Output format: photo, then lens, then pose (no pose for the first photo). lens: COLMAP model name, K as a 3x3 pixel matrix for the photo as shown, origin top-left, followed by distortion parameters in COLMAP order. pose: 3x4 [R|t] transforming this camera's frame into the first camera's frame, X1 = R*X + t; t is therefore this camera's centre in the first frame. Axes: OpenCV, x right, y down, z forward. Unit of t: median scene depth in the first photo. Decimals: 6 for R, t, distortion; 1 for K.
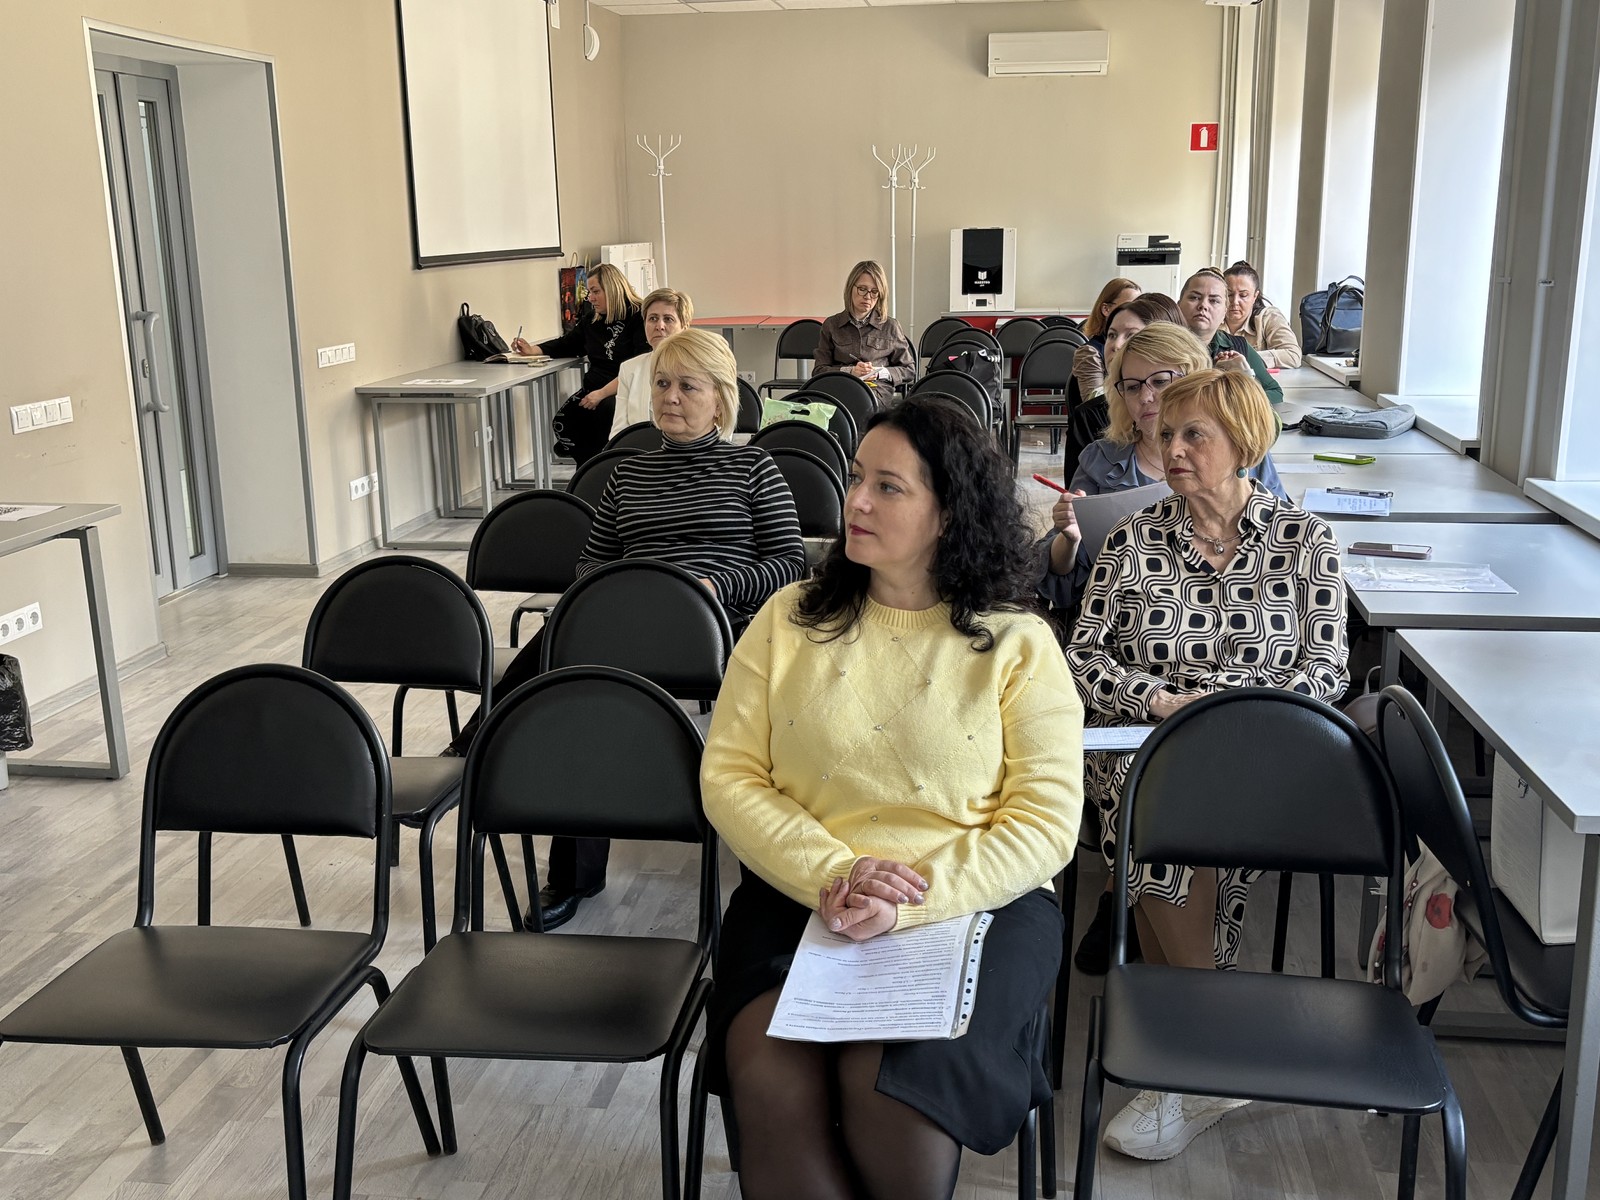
lens RADIAL K [[1610.0, 0, 788.6], [0, 1610.0, 608.6], [0, 0, 1]] dist [0.018713, 0.000000]
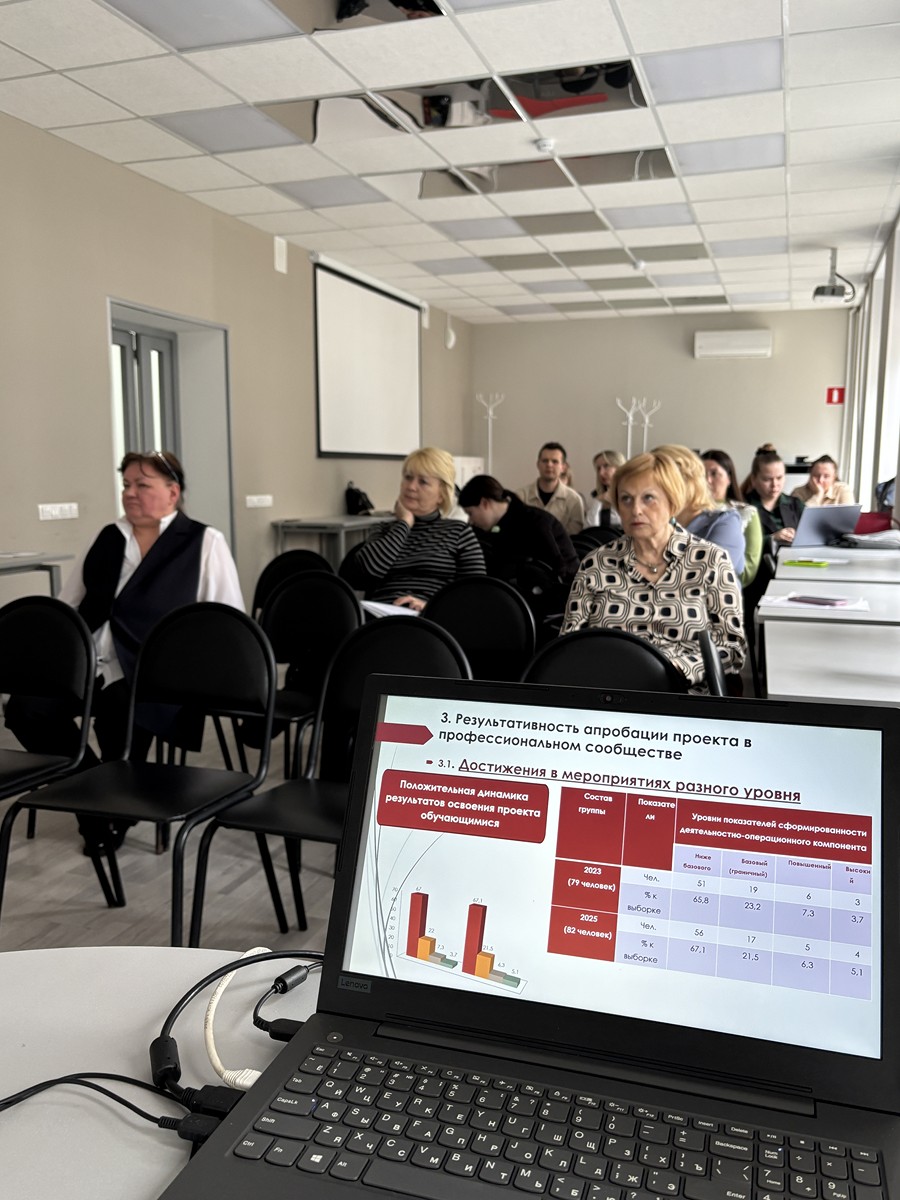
lens RADIAL K [[1002.8, 0, 456.9], [0, 1002.8, 599.0], [0, 0, 1]] dist [0.052272, -0.000373]
pose [[0.986967, 0.038789, -0.156178, 0.093327], [-0.055621, 0.992927, -0.104889, 0.043200], [0.151004, 0.112209, 0.982144, 0.009833]]
